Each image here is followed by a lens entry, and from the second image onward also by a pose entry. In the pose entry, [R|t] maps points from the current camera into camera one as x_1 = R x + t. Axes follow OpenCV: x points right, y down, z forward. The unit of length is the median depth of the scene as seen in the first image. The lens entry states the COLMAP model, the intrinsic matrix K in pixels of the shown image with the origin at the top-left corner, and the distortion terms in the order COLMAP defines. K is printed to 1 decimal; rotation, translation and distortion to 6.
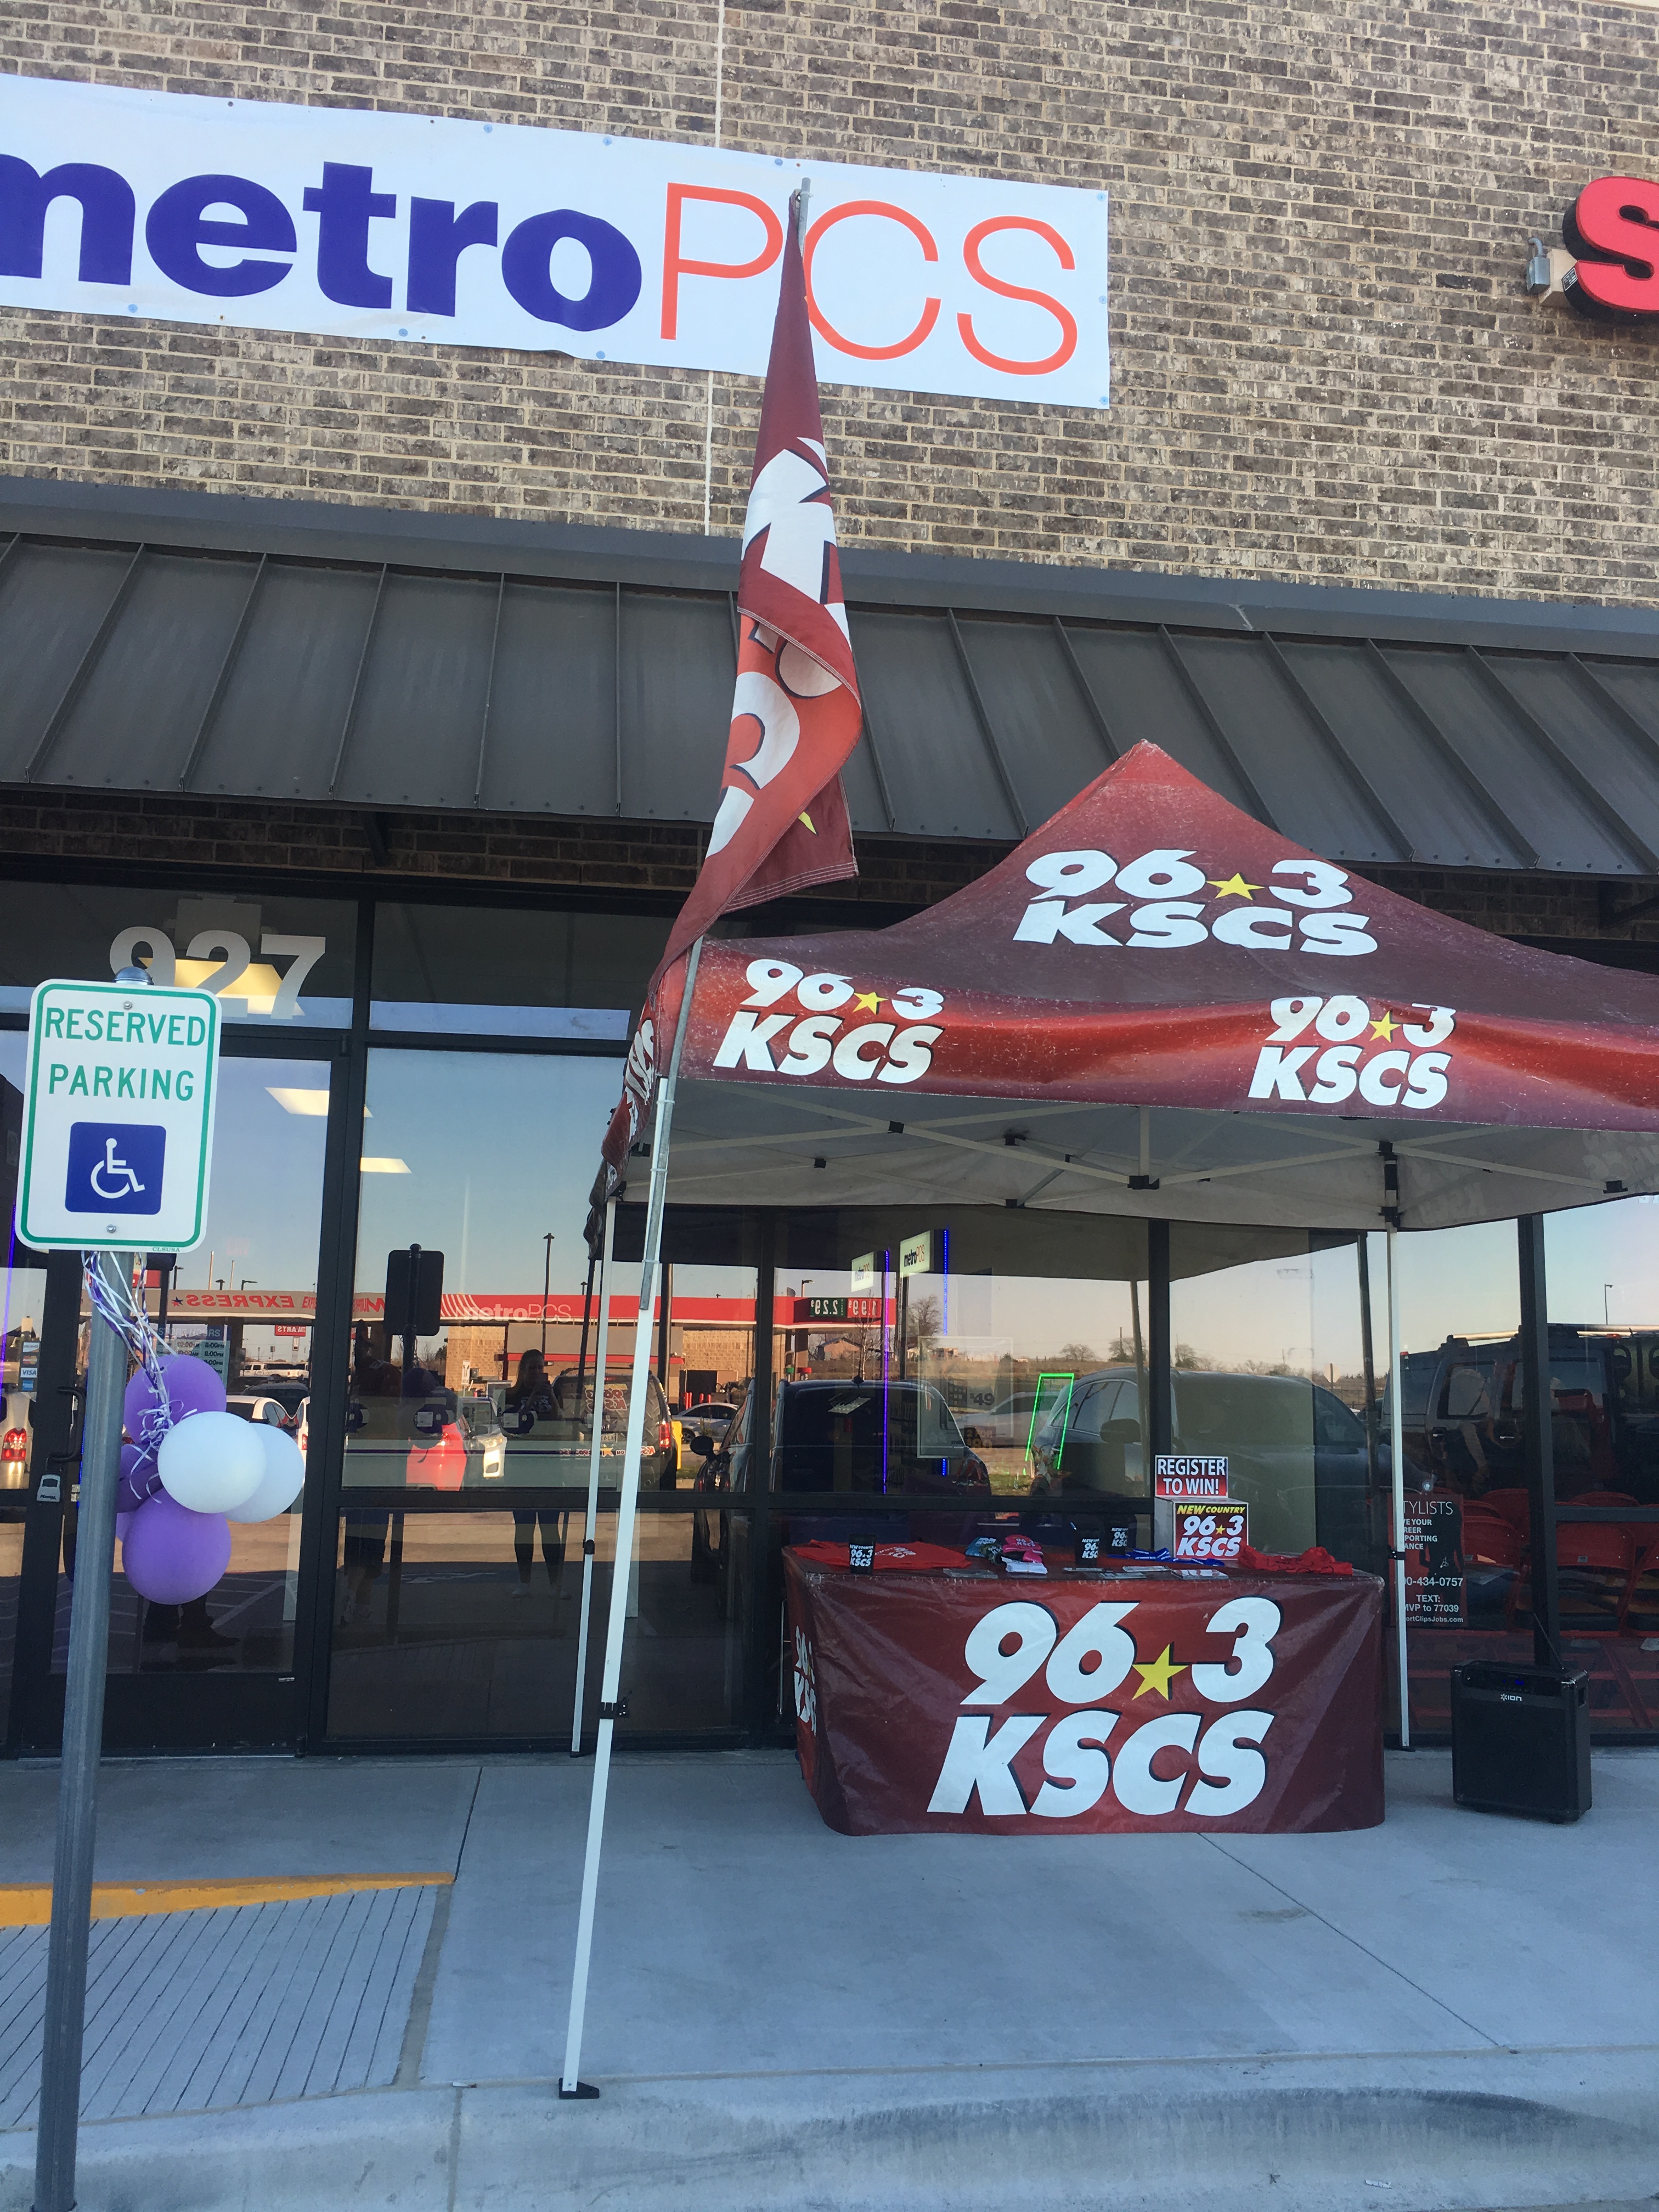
lens RADIAL K [[1917.7, 0, 829.5], [0, 1917.7, 1106.0], [0, 0, 1]] dist [0.083549, -0.107497]
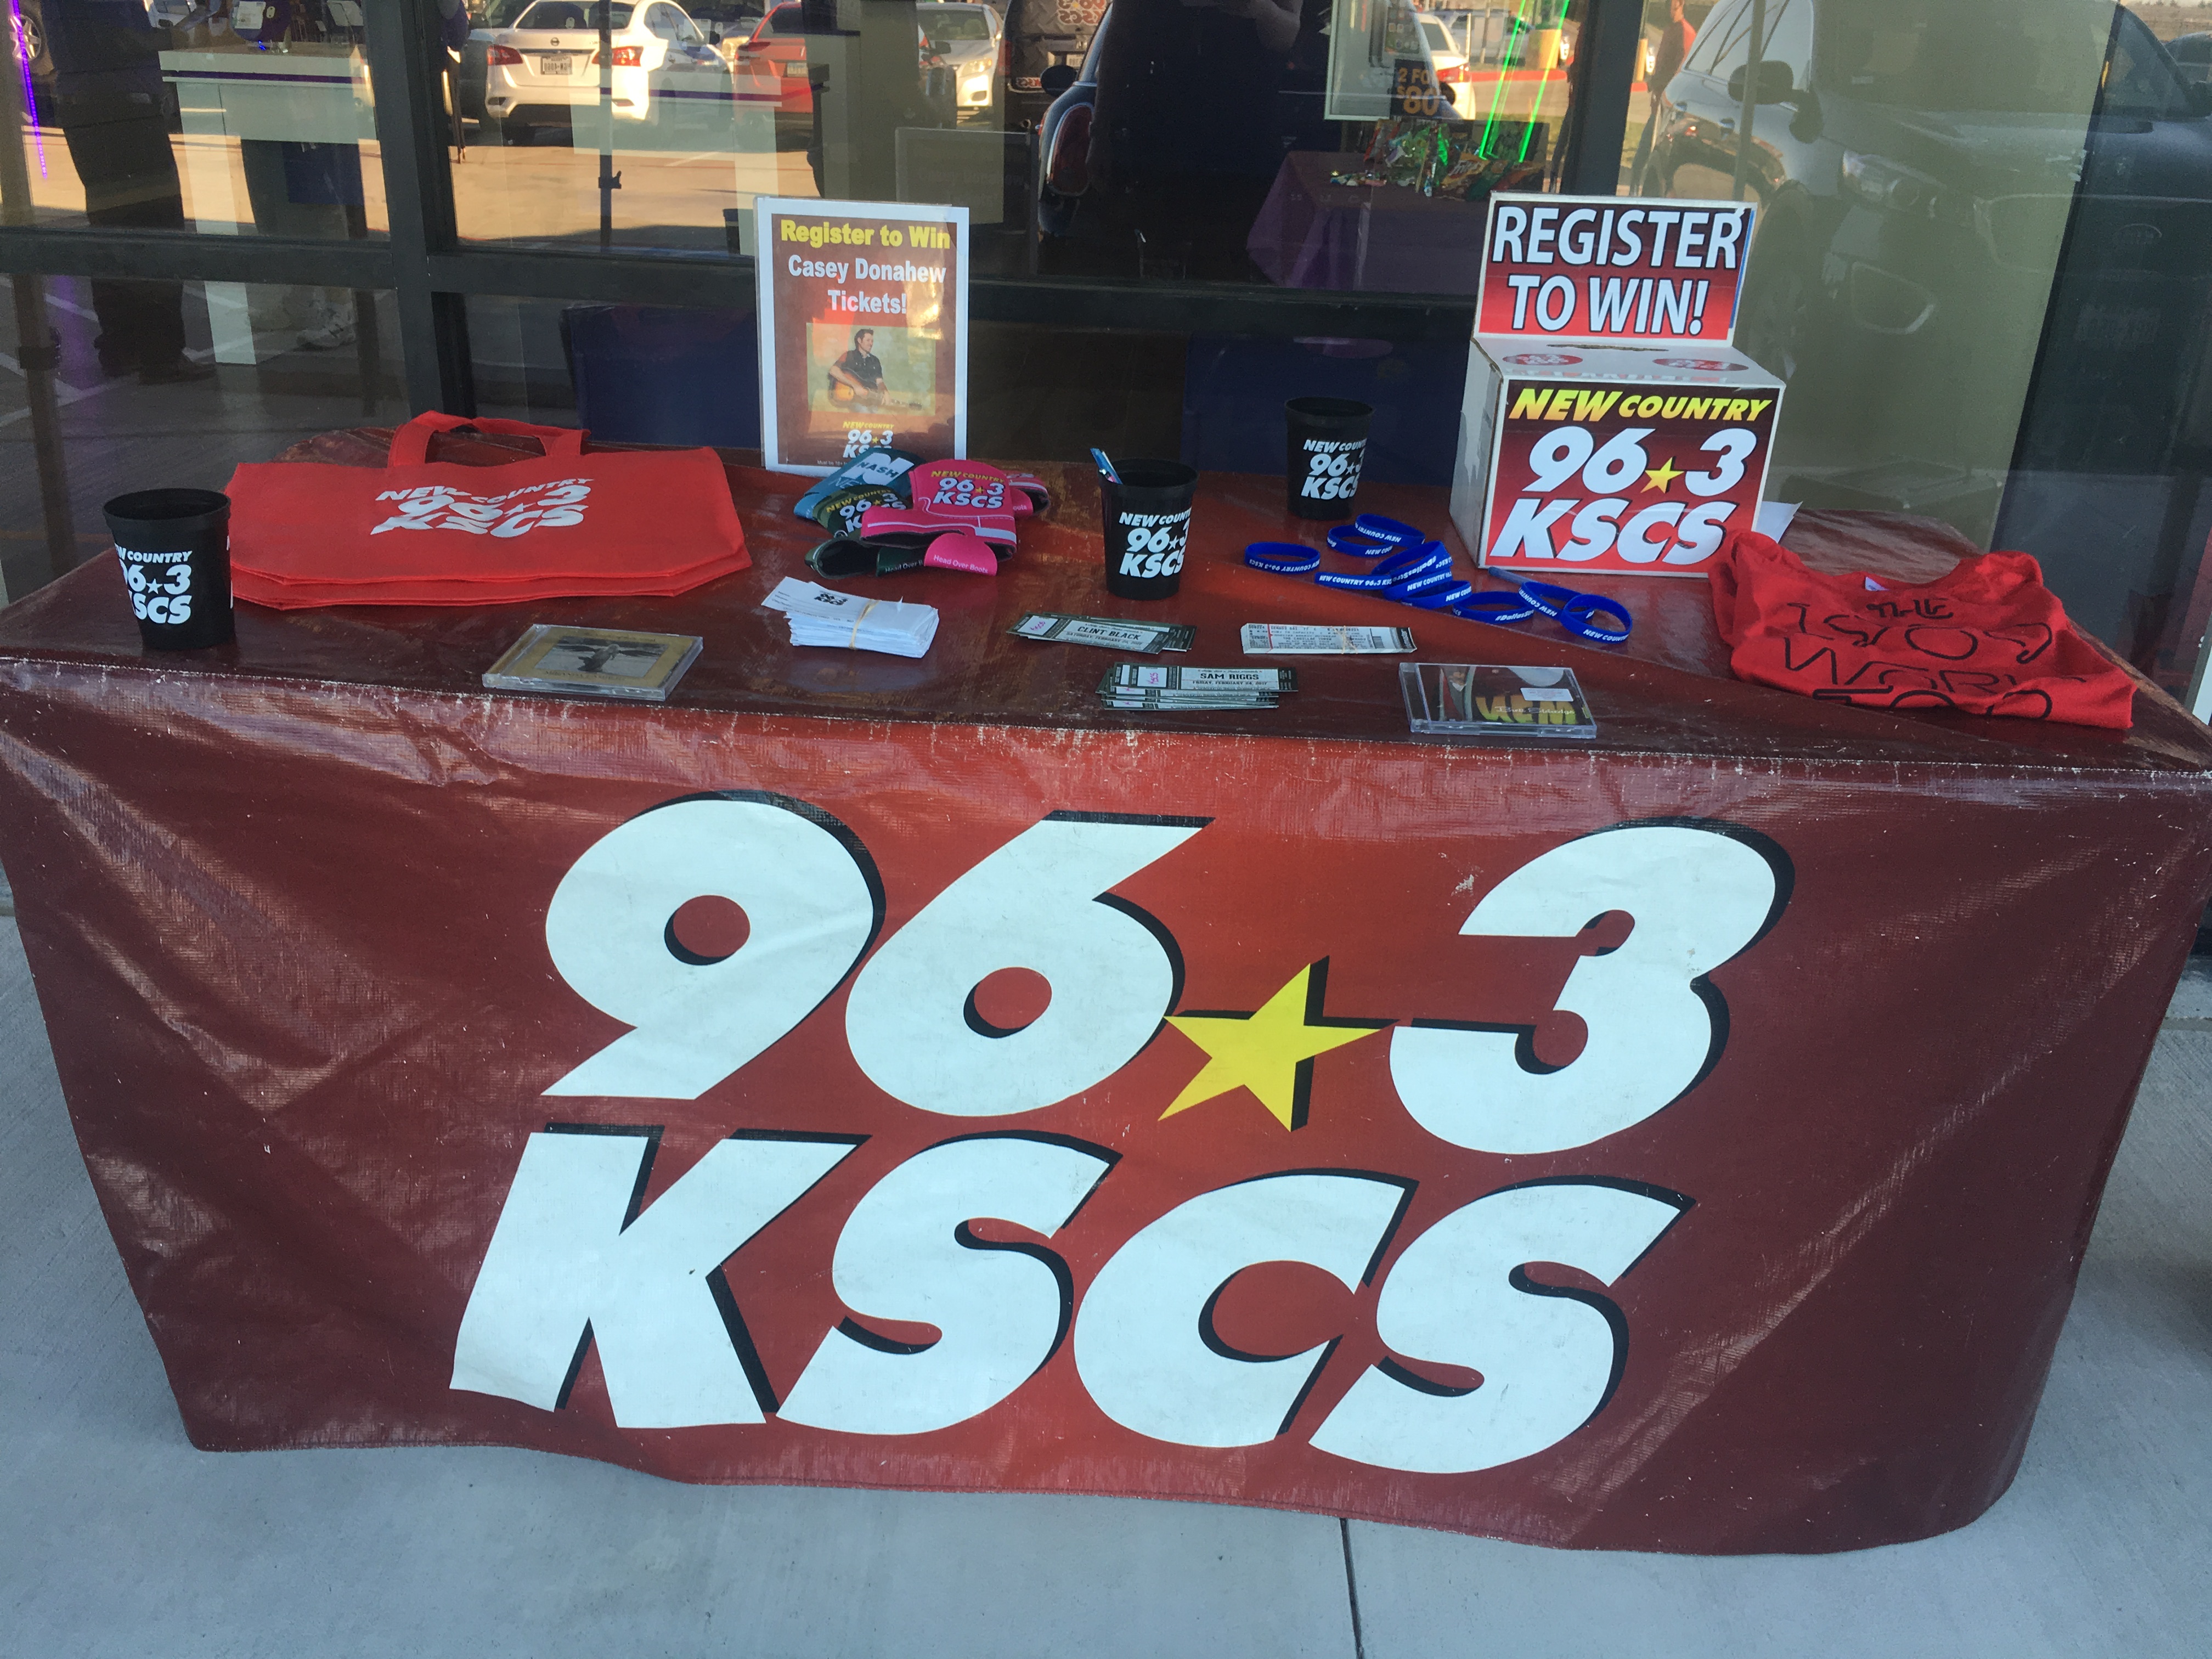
lens RADIAL K [[1917.7, 0, 1106.0], [0, 1917.7, 829.5], [0, 0, 1]] dist [0.083549, -0.107497]
pose [[0.980144, 0.098279, -0.172216, 0.192567], [0.006666, 0.851702, 0.523984, 0.124477], [0.198173, -0.514728, 0.834136, 0.785401]]
